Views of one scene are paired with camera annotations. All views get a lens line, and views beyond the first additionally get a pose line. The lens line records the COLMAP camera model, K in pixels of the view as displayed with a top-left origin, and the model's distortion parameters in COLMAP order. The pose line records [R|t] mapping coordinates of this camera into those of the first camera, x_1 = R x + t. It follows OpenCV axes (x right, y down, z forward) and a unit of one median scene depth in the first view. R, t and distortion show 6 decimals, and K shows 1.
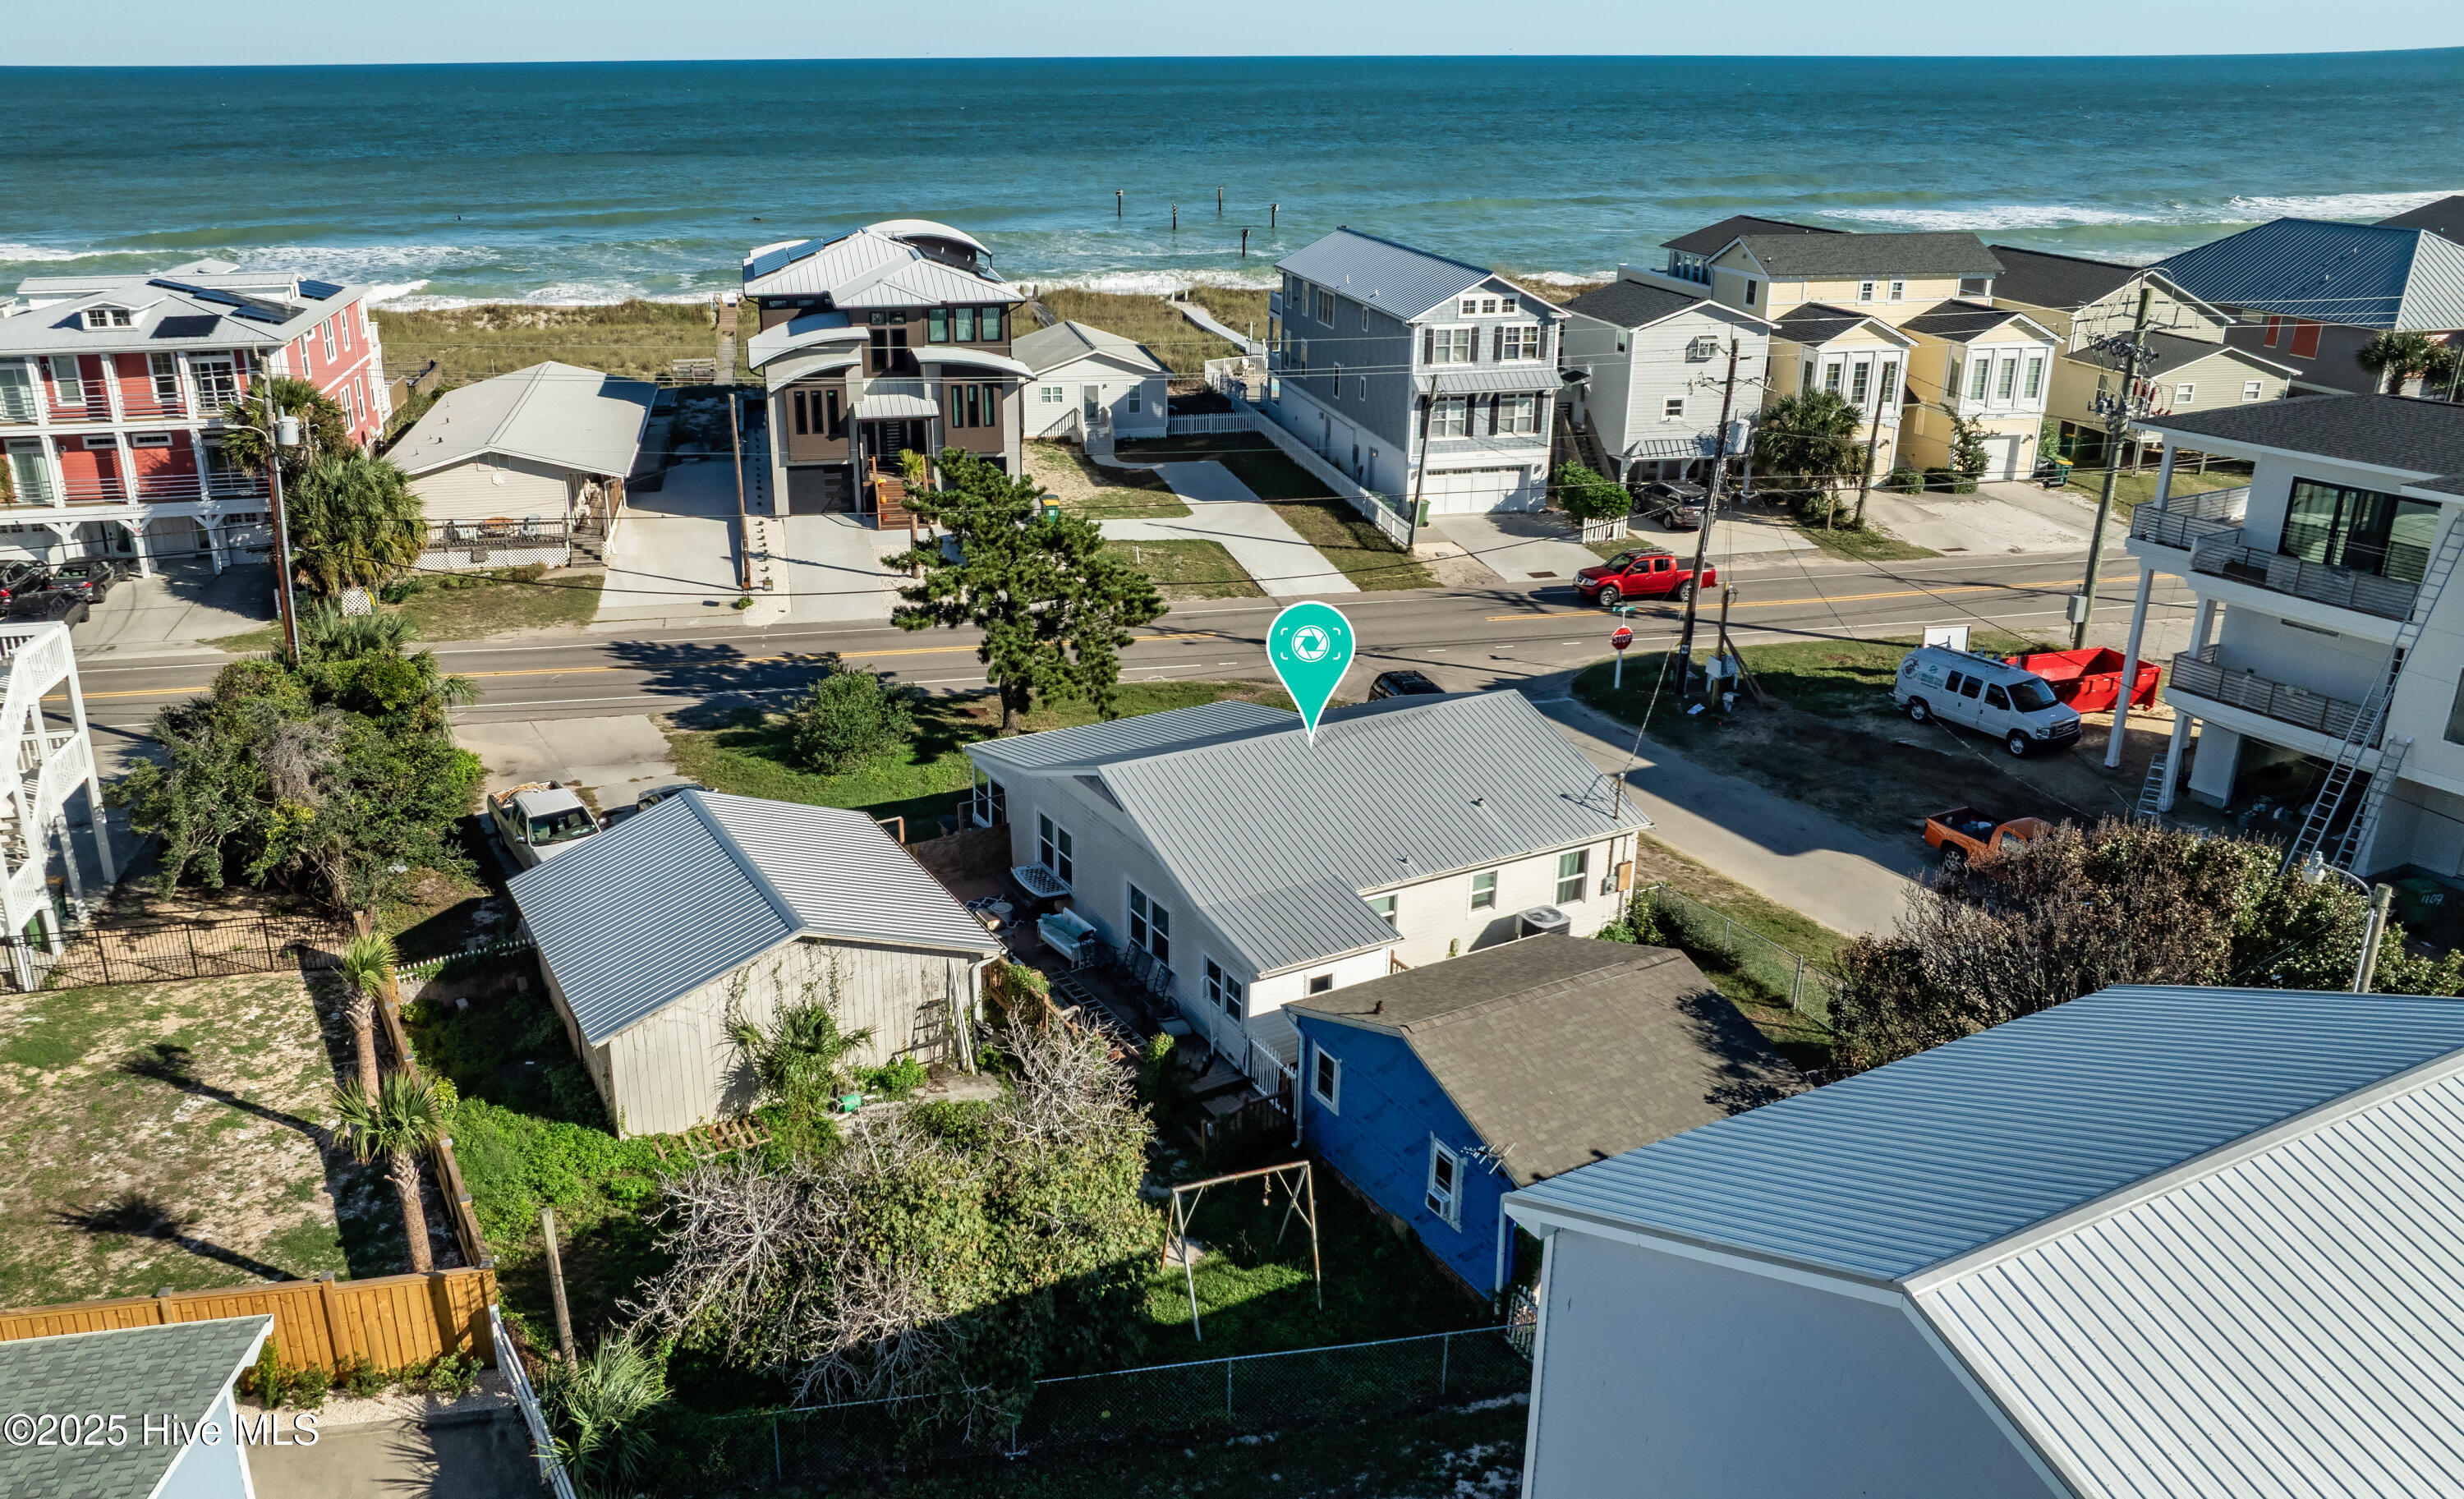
lens RADIAL K [[1873.0, 0, 1137.7], [0, 1873.0, 750.8], [0, 0, 1]] dist [-0.000327, -0.046844]
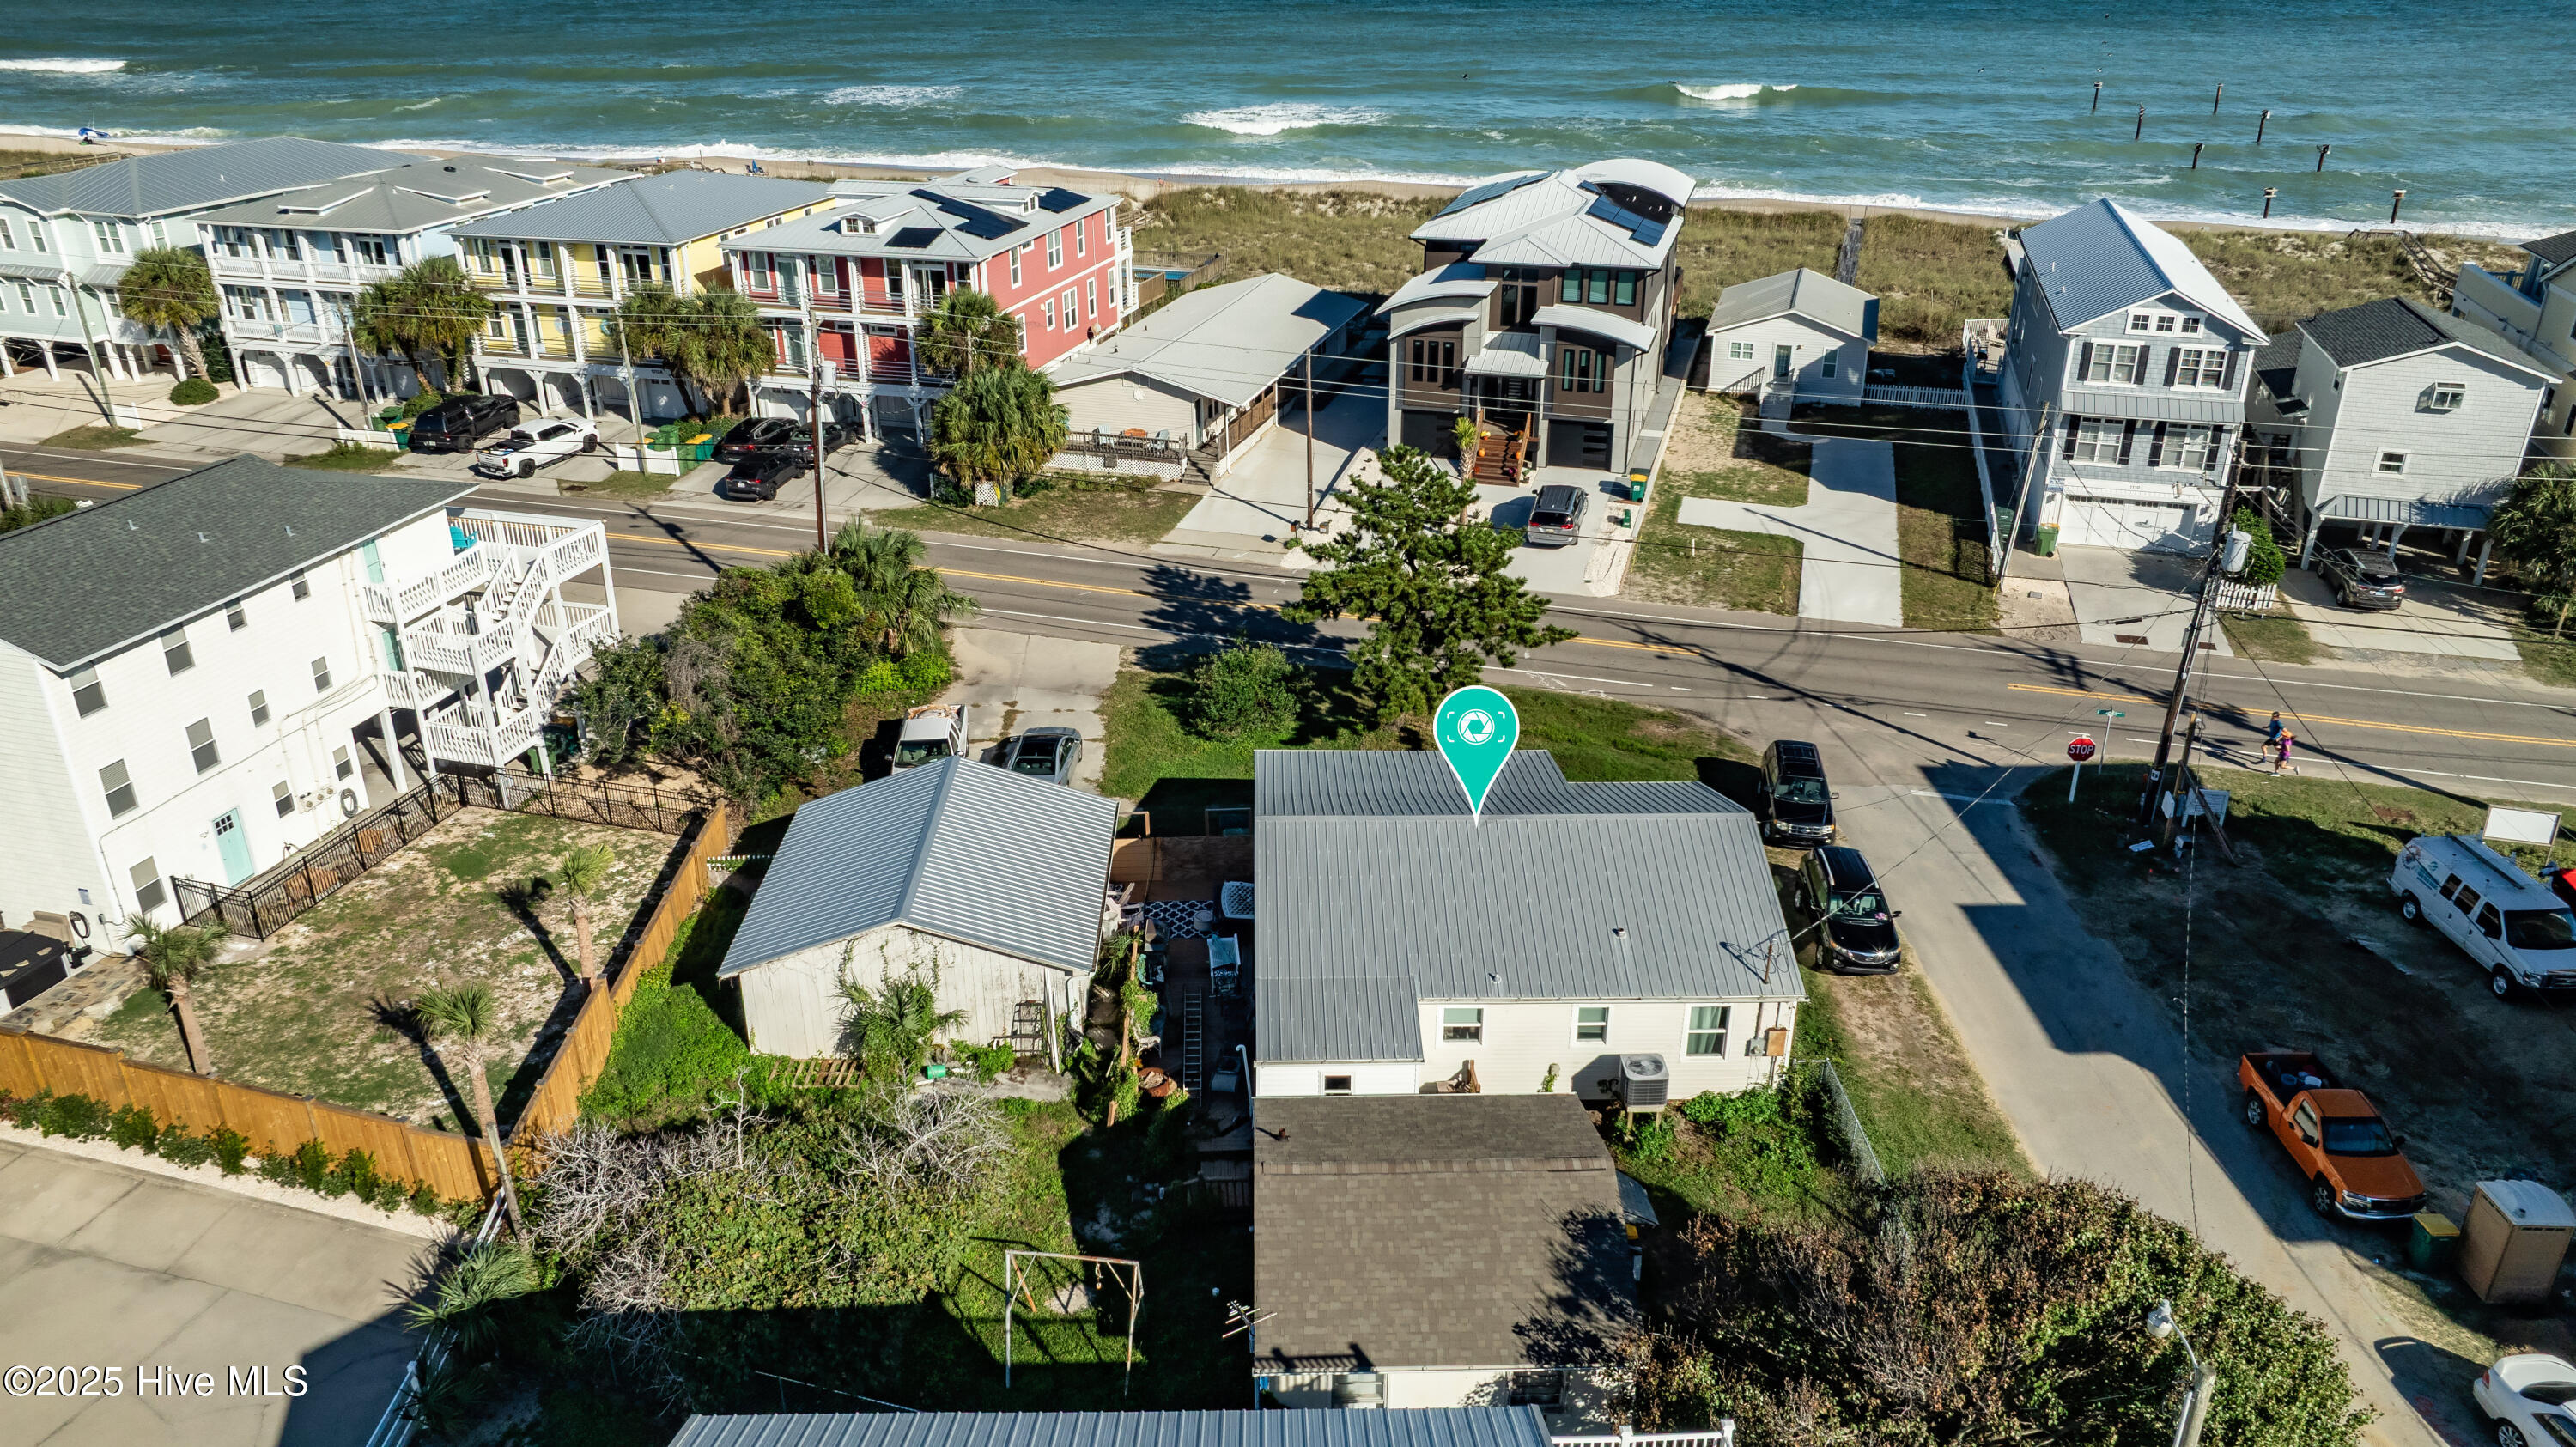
lens RADIAL K [[1812.1, 0, 1288.0], [0, 1812.1, 723.5], [0, 0, 1]] dist [-0.015186, 0.000434]
pose [[0.891904, 0.192120, -0.409386, 0.205858], [-0.160071, 0.980784, 0.111535, -0.081608], [0.422948, -0.033947, 0.905518, 0.044366]]
